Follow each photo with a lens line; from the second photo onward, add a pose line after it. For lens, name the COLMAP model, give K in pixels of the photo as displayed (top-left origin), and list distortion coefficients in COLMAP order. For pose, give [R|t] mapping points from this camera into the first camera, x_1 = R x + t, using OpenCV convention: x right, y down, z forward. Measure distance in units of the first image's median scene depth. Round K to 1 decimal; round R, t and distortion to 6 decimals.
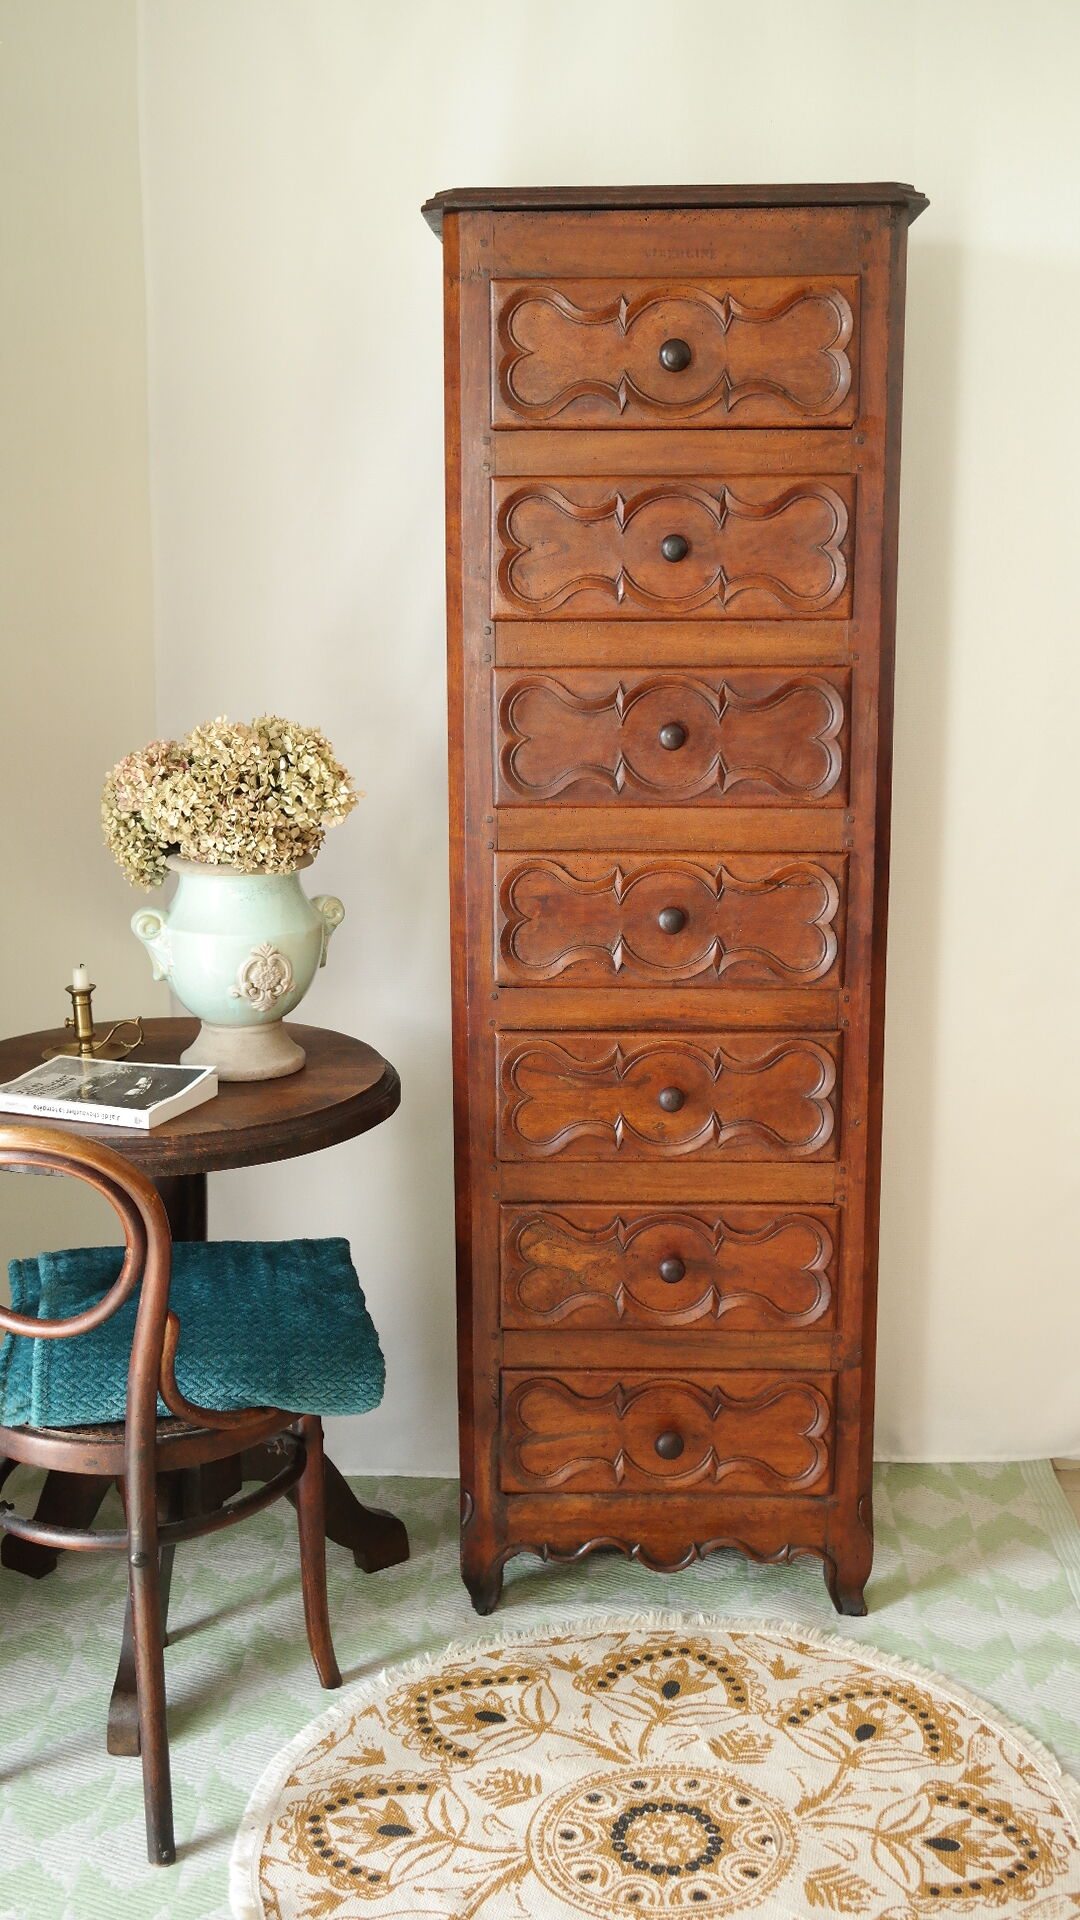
lens RADIAL K [[2132.8, 0, 540.0], [0, 2132.8, 960.0], [0, 0, 1]] dist [-0.005193, 0.008637]
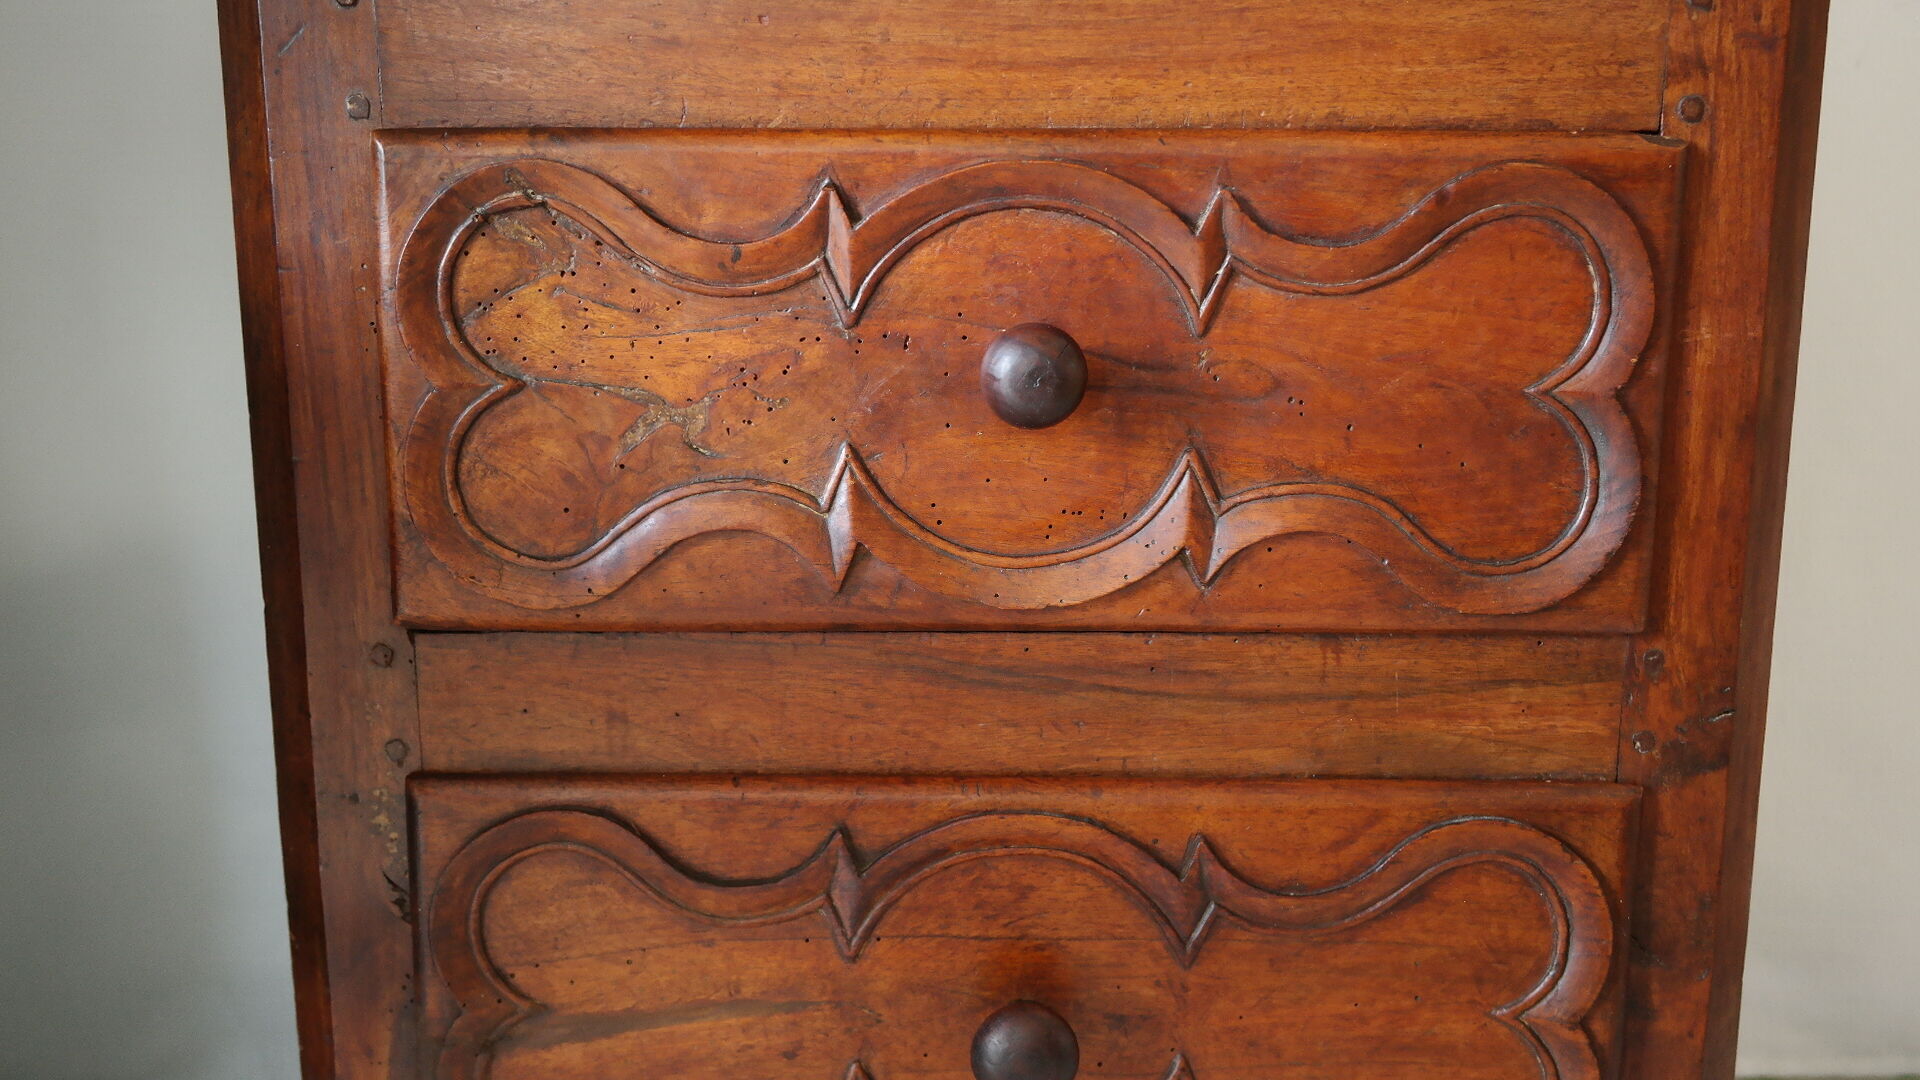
lens RADIAL K [[2114.8, 0, 960.0], [0, 2114.8, 540.0], [0, 0, 1]] dist [-0.000045, -0.007962]
pose [[0.999964, 0.002141, 0.008205, 0.050781], [-0.002287, 0.999838, 0.017826, 0.159512], [-0.008166, -0.017844, 0.999807, 0.742601]]
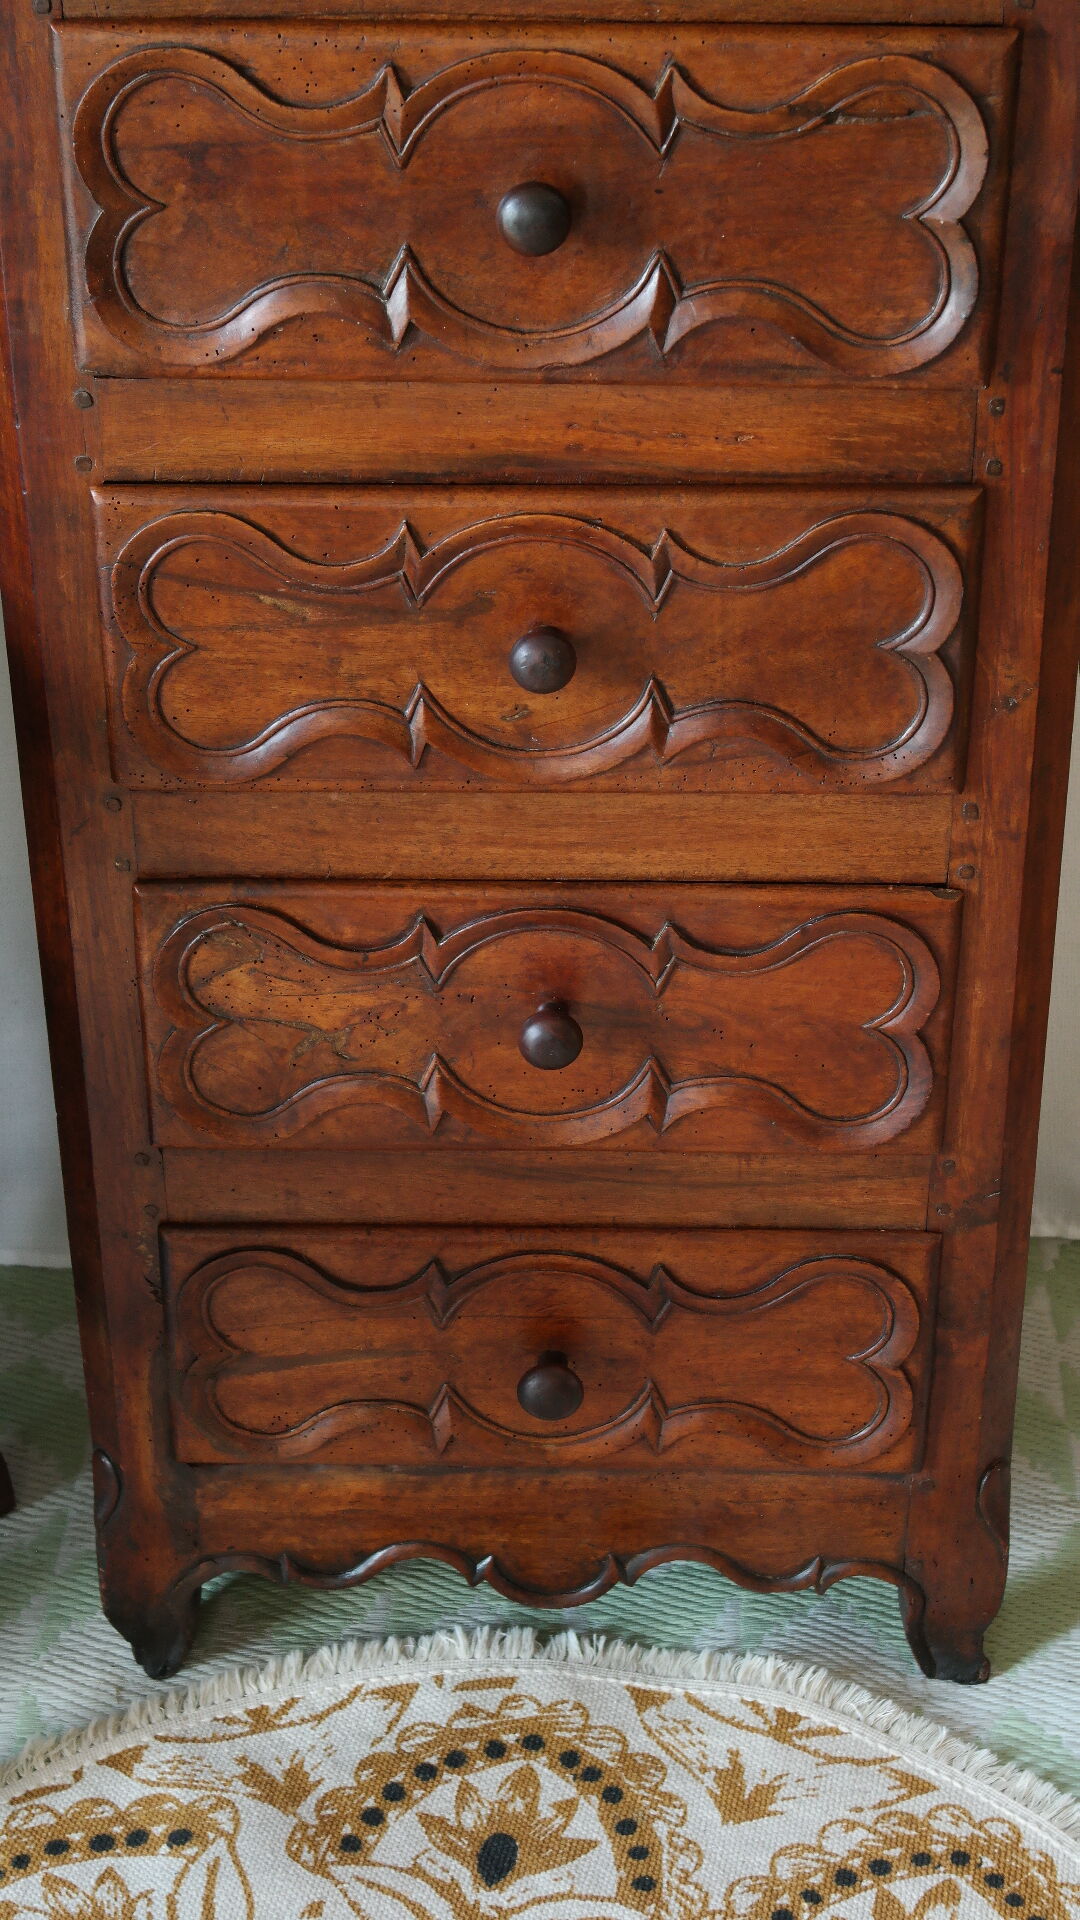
lens RADIAL K [[3372.3, 0, 540.0], [0, 3372.3, 960.0], [0, 0, 1]] dist [0.030641, -0.007851]
pose [[0.999993, -0.001954, -0.003131, 0.061609], [0.002931, 0.936012, 0.351955, -0.100873], [0.002243, -0.351962, 0.936012, 0.386886]]
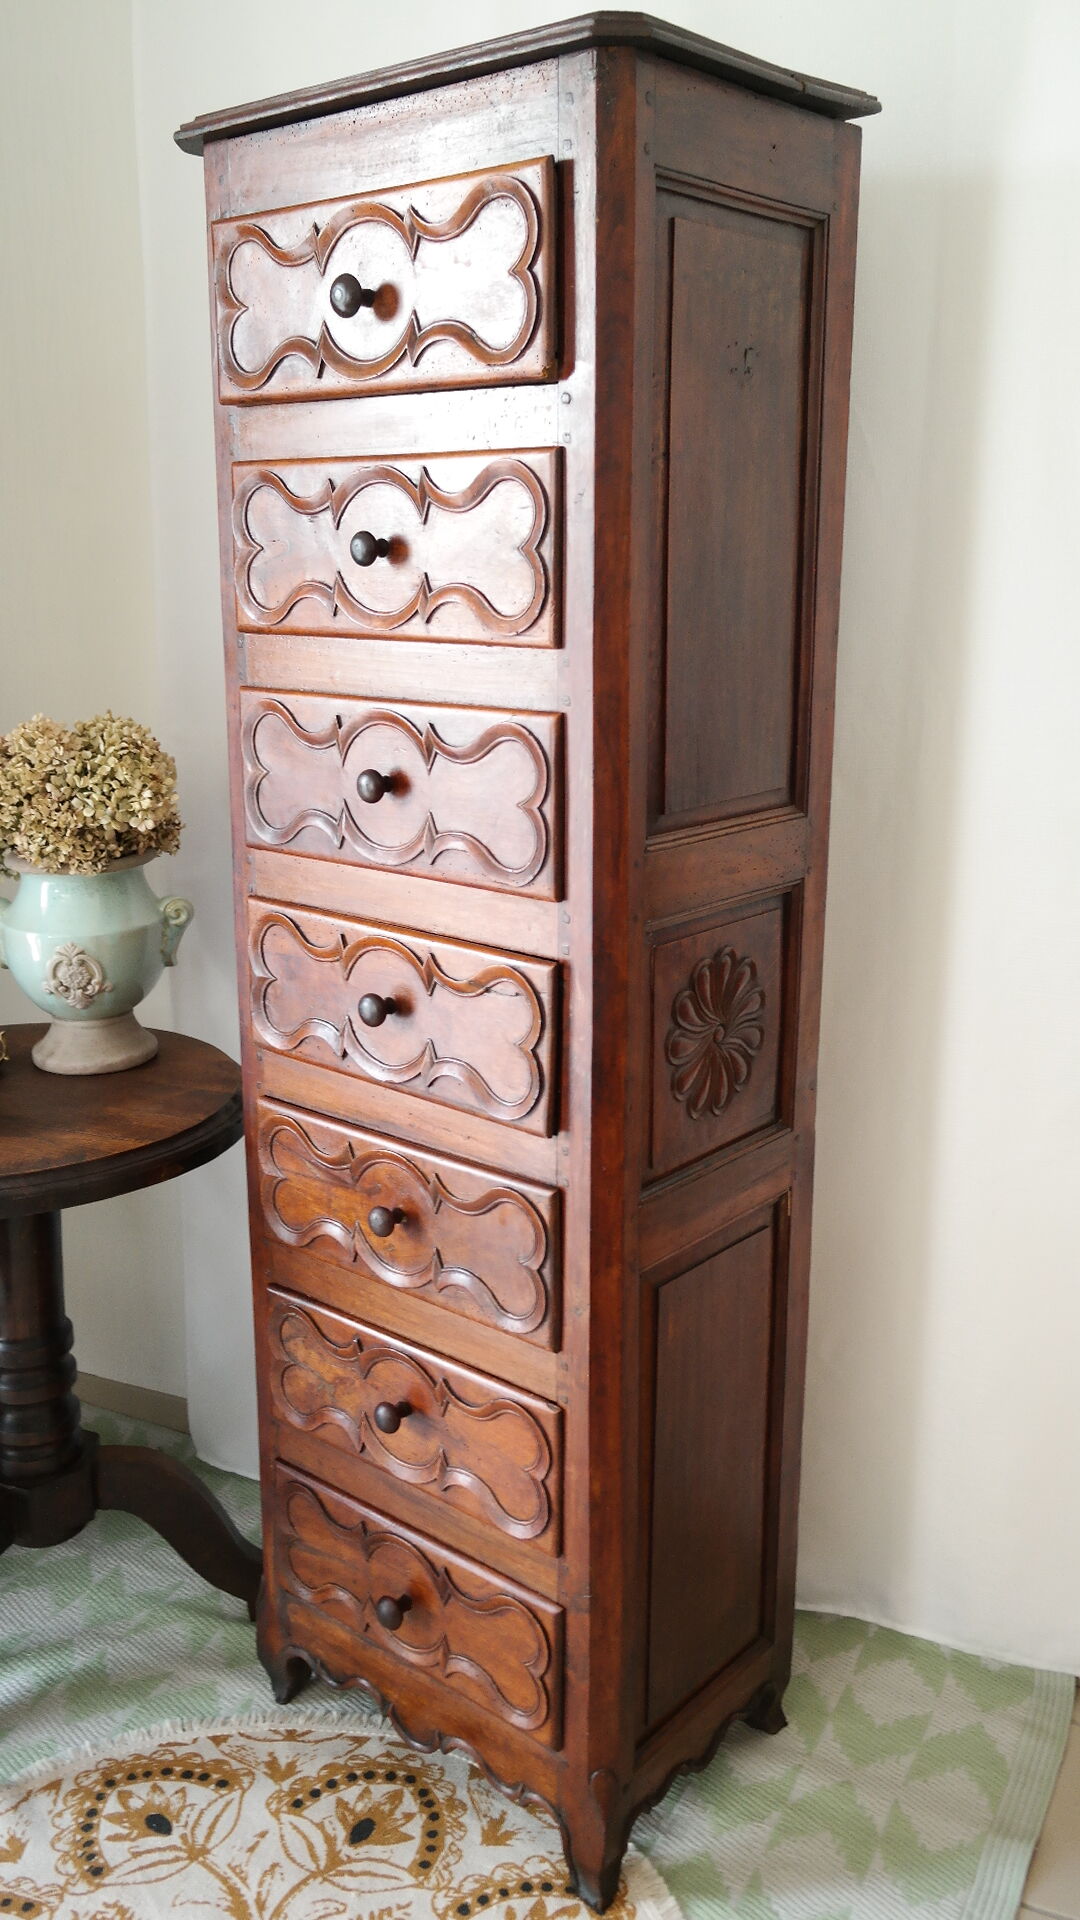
lens RADIAL K [[1663.9, 0, 540.0], [0, 1663.9, 960.0], [0, 0, 1]] dist [0.003592, 0.002447]
pose [[0.779339, 0.158765, -0.606155, 0.475403], [-0.131183, 0.987271, 0.089925, -0.099002], [0.612716, 0.009435, 0.790246, 0.515038]]
